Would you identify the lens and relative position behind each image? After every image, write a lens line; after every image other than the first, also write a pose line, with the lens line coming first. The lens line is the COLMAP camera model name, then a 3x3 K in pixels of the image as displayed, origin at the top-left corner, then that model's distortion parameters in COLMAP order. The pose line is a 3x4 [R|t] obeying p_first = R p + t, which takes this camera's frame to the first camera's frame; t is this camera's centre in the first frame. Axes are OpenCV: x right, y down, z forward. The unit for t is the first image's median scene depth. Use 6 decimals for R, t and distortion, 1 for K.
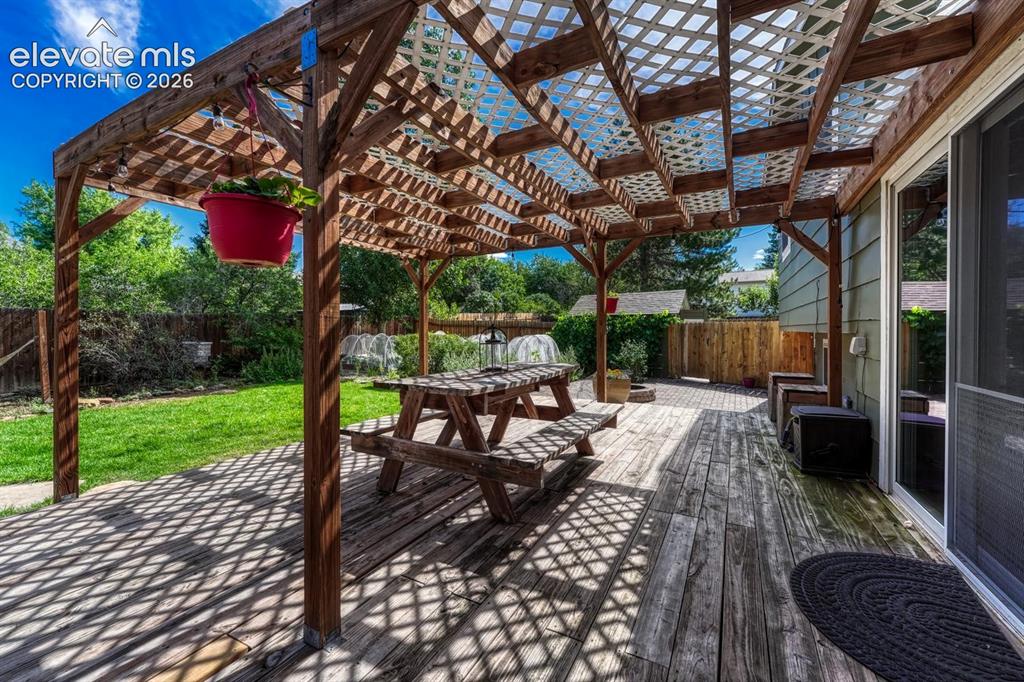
lens RADIAL K [[431.5, 0, 511.0], [0, 431.5, 334.0], [0, 0, 1]] dist [-0.013506, -0.000075]
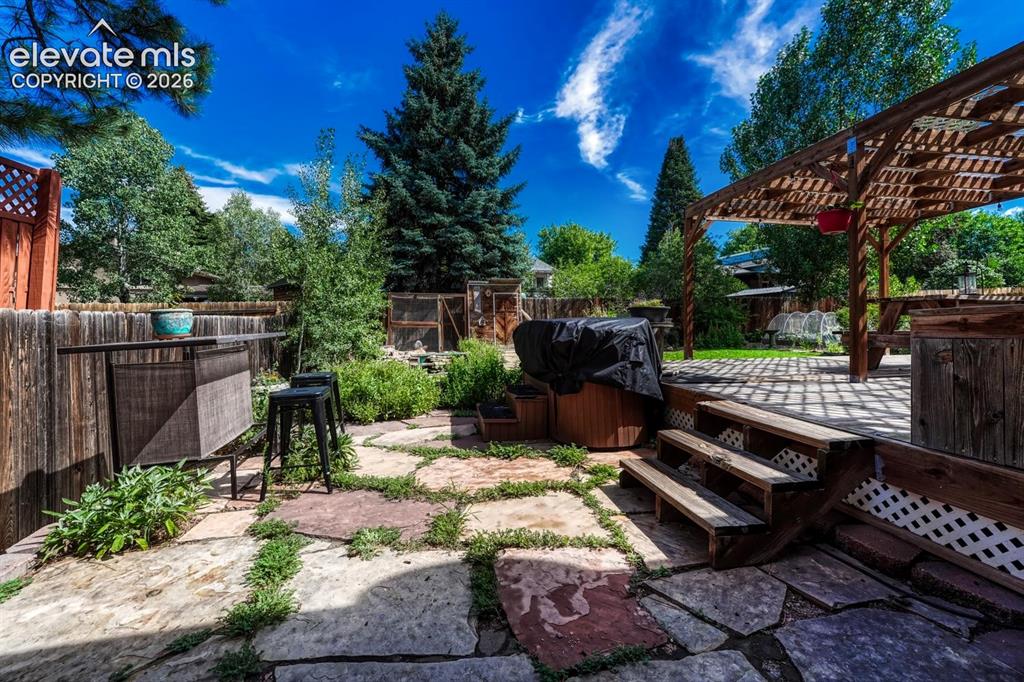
lens RADIAL K [[421.1, 0, 514.8], [0, 421.1, 326.3], [0, 0, 1]] dist [-0.000809, 0.005369]
pose [[0.636920, -0.007692, -0.770891, 0.100911], [0.006402, 0.999969, -0.004688, 0.230282], [0.770903, -0.001950, 0.636949, -1.216362]]
